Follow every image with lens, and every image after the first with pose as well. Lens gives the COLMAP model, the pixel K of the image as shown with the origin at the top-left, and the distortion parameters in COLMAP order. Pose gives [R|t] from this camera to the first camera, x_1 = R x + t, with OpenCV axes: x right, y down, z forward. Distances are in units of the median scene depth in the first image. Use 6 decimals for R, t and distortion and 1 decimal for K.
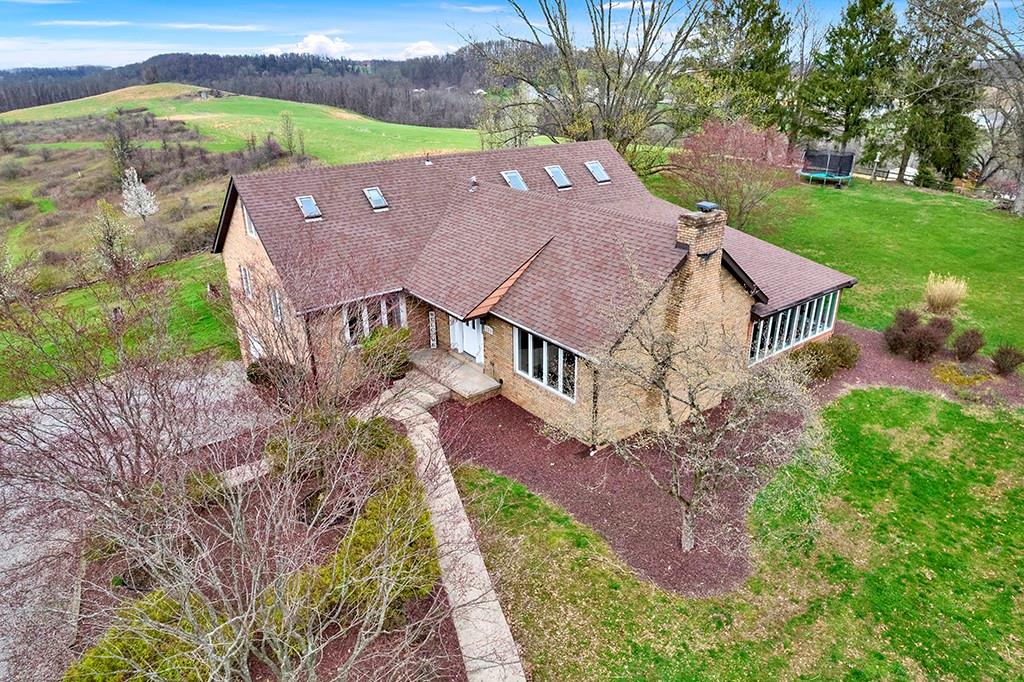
lens RADIAL K [[659.2, 0, 512.0], [0, 659.2, 341.0], [0, 0, 1]] dist [-0.076139, 0.061531]
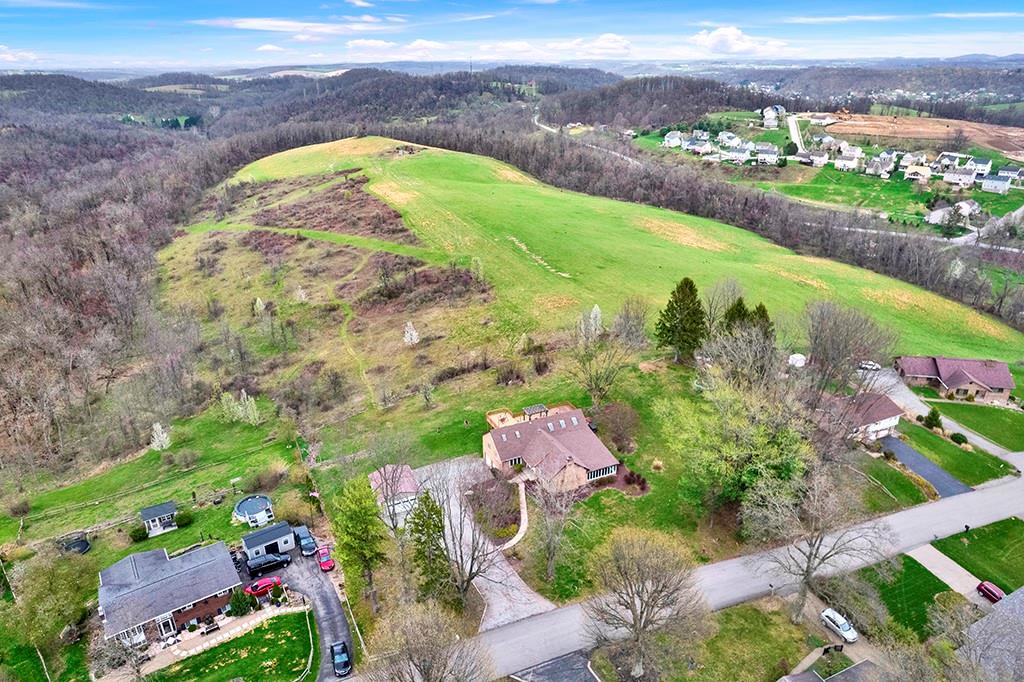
lens RADIAL K [[659.2, 0, 512.0], [0, 659.2, 341.0], [0, 0, 1]] dist [-0.076139, 0.061531]
pose [[0.973196, 0.096555, -0.208724, 0.609175], [-0.095374, 0.995317, 0.015741, -0.855890], [0.209267, 0.004588, 0.977848, -3.284114]]
